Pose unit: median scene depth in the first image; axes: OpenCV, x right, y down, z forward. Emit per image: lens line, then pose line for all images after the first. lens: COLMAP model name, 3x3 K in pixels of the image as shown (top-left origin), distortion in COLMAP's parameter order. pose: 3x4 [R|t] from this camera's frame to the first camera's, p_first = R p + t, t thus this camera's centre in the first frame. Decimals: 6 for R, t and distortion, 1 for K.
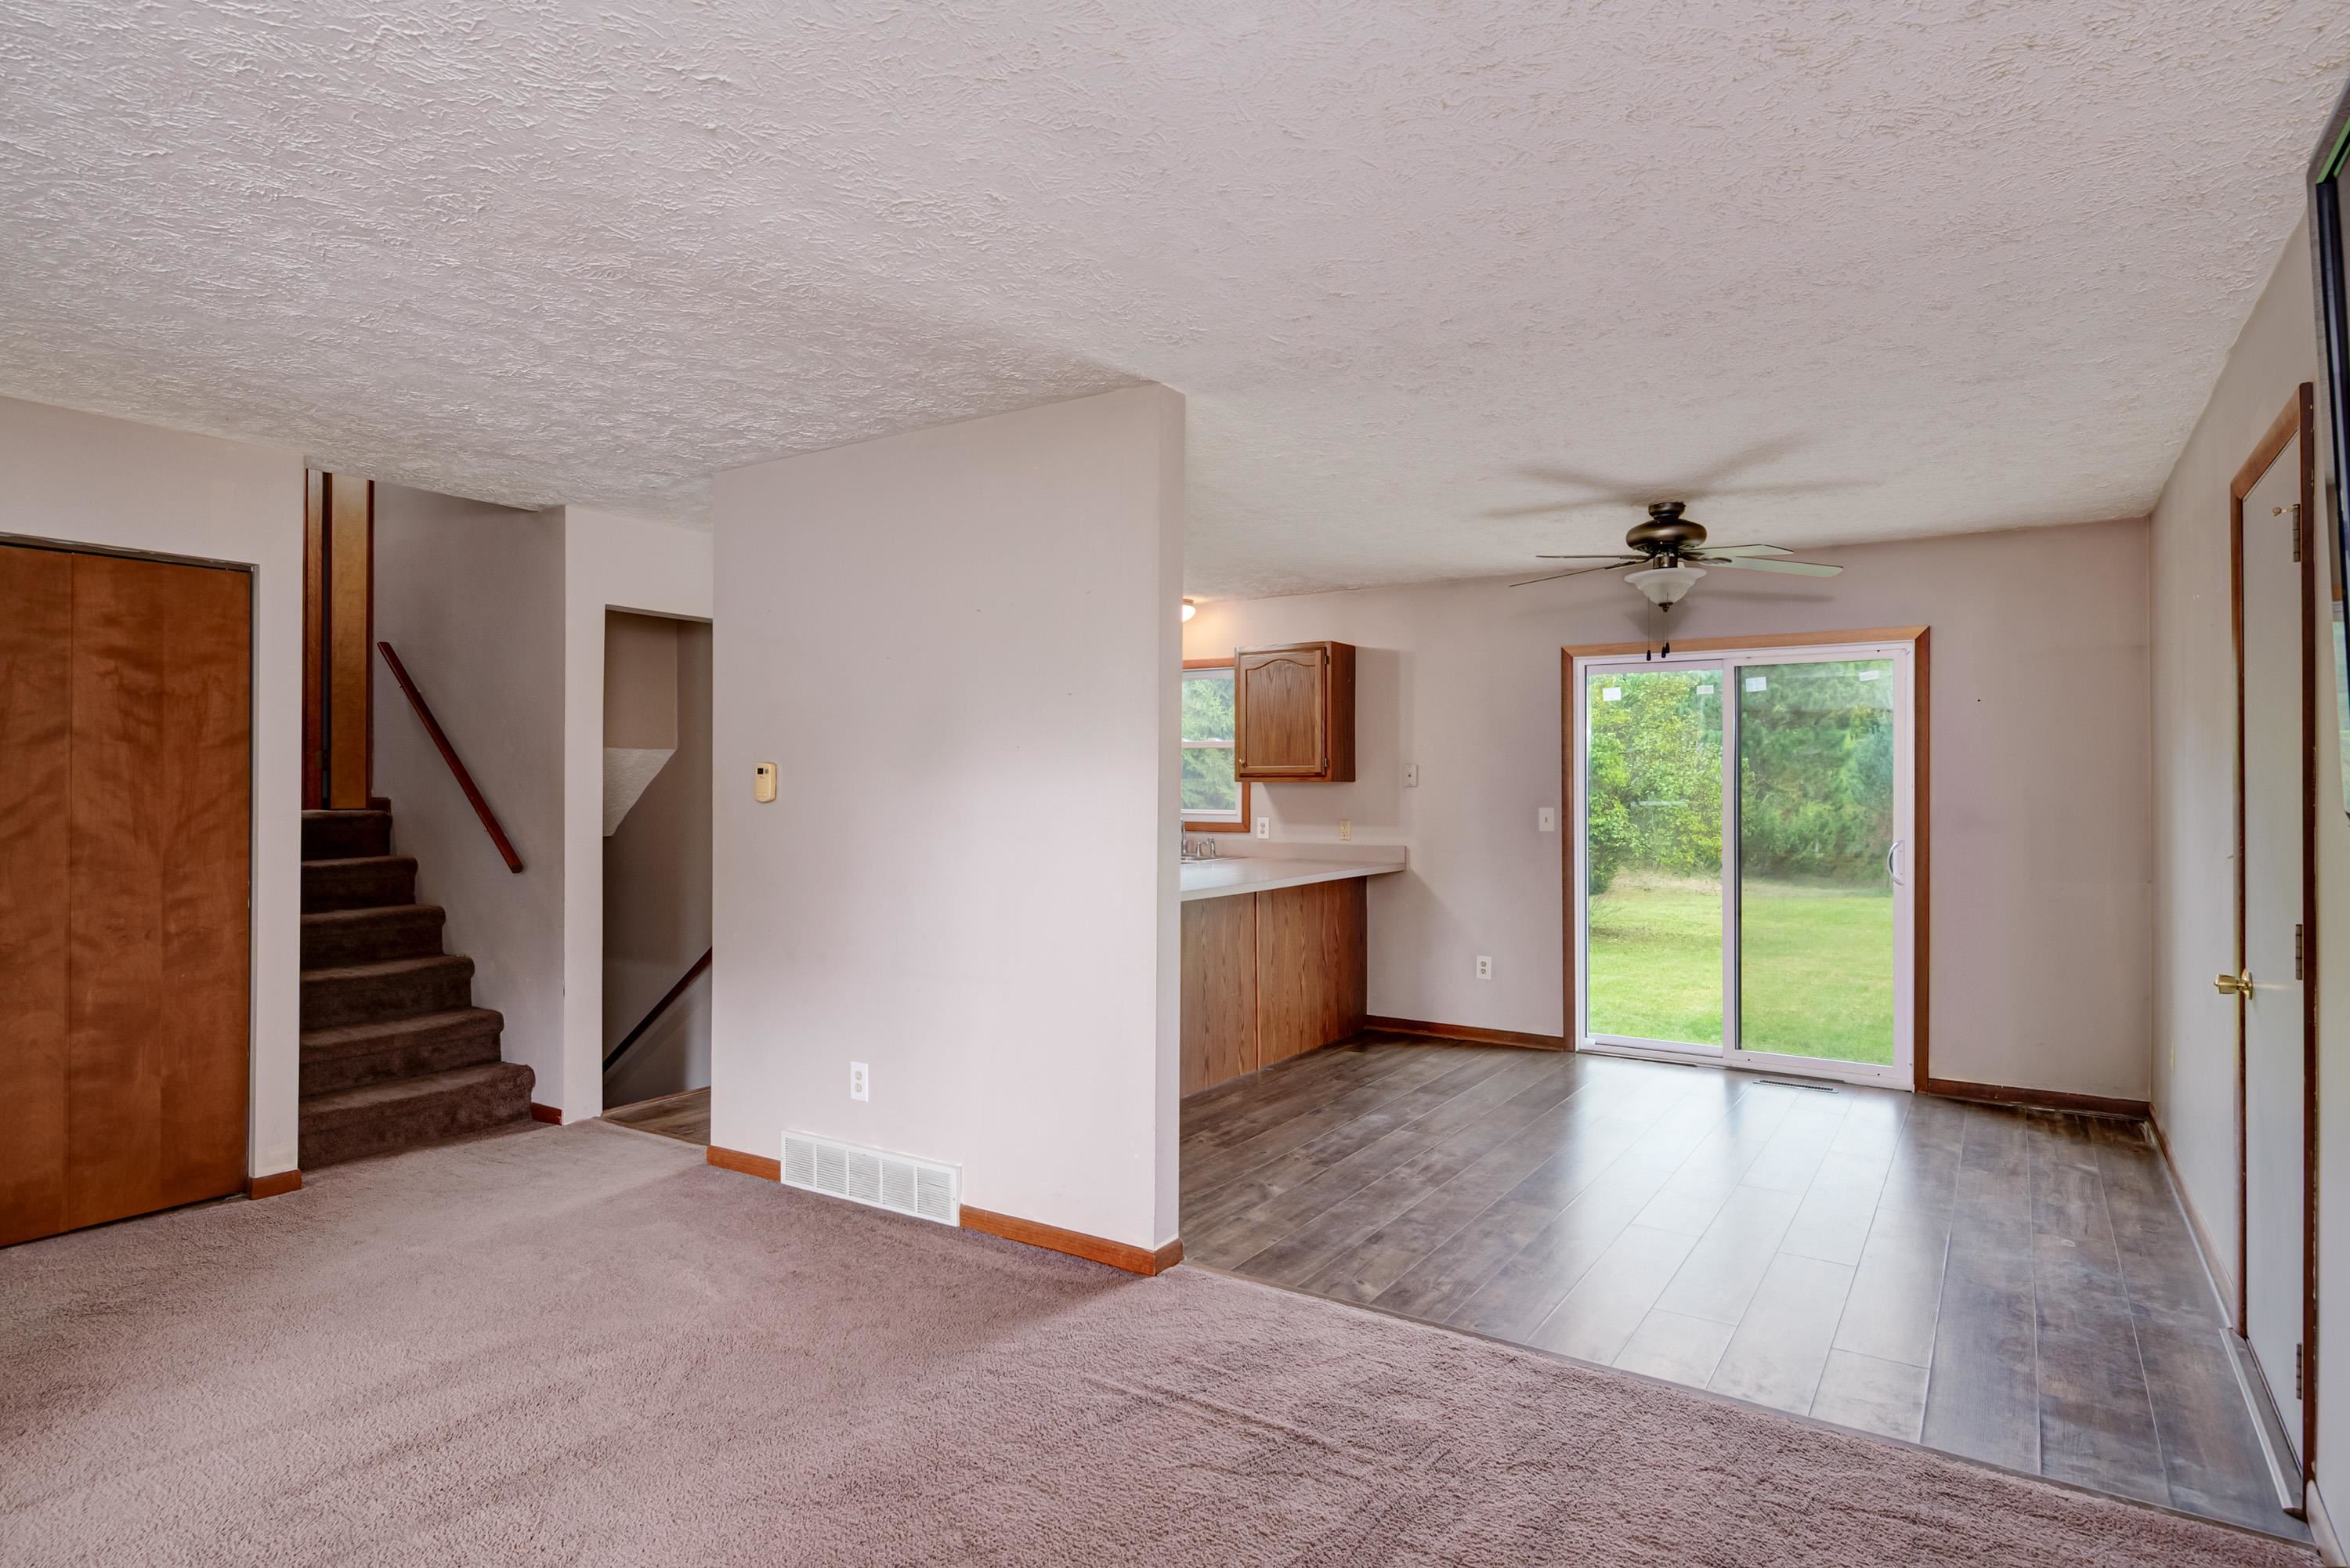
lens RADIAL K [[1290.7, 0, 1179.4], [0, 1290.7, 785.6], [0, 0, 1]] dist [0.027838, 0.000579]
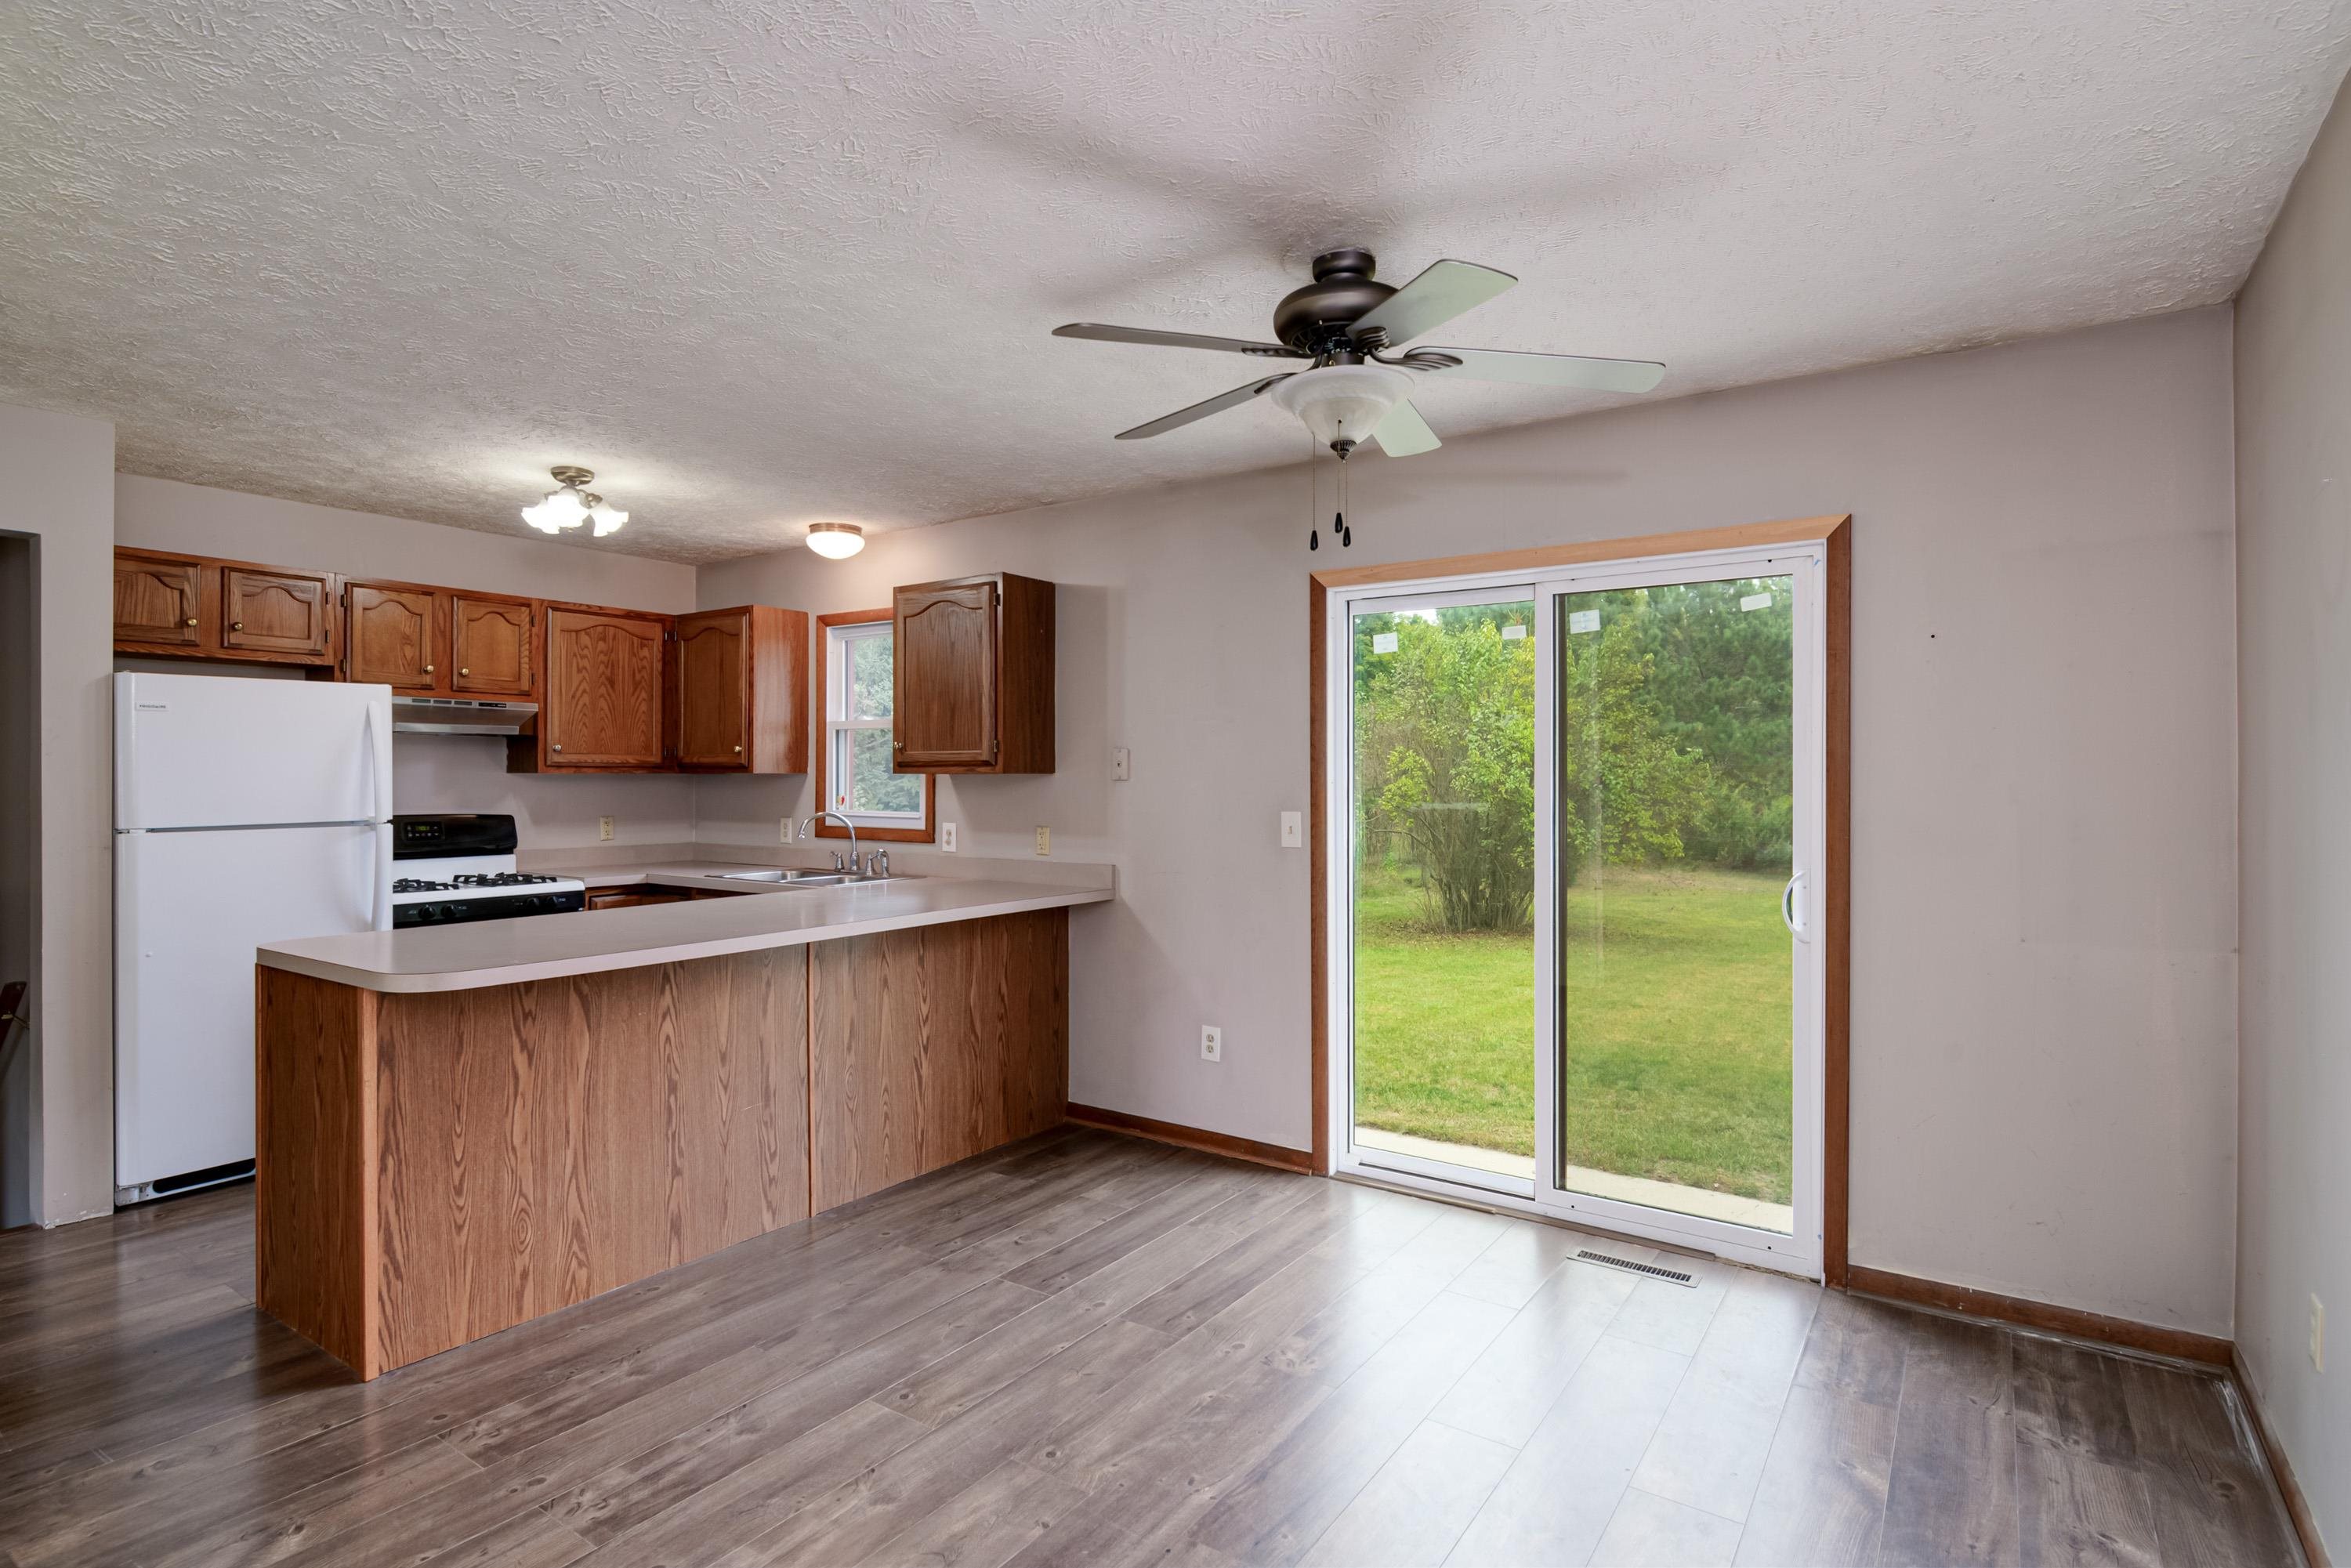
lens RADIAL K [[1184.7, 0, 1169.3], [0, 1184.7, 780.0], [0, 0, 1]] dist [0.007278, 0.000214]
pose [[0.999412, 0.000066, -0.034275, 0.229121], [-0.000022, 0.999999, 0.001265, -0.000322], [0.034275, -0.001264, 0.999412, 0.360472]]
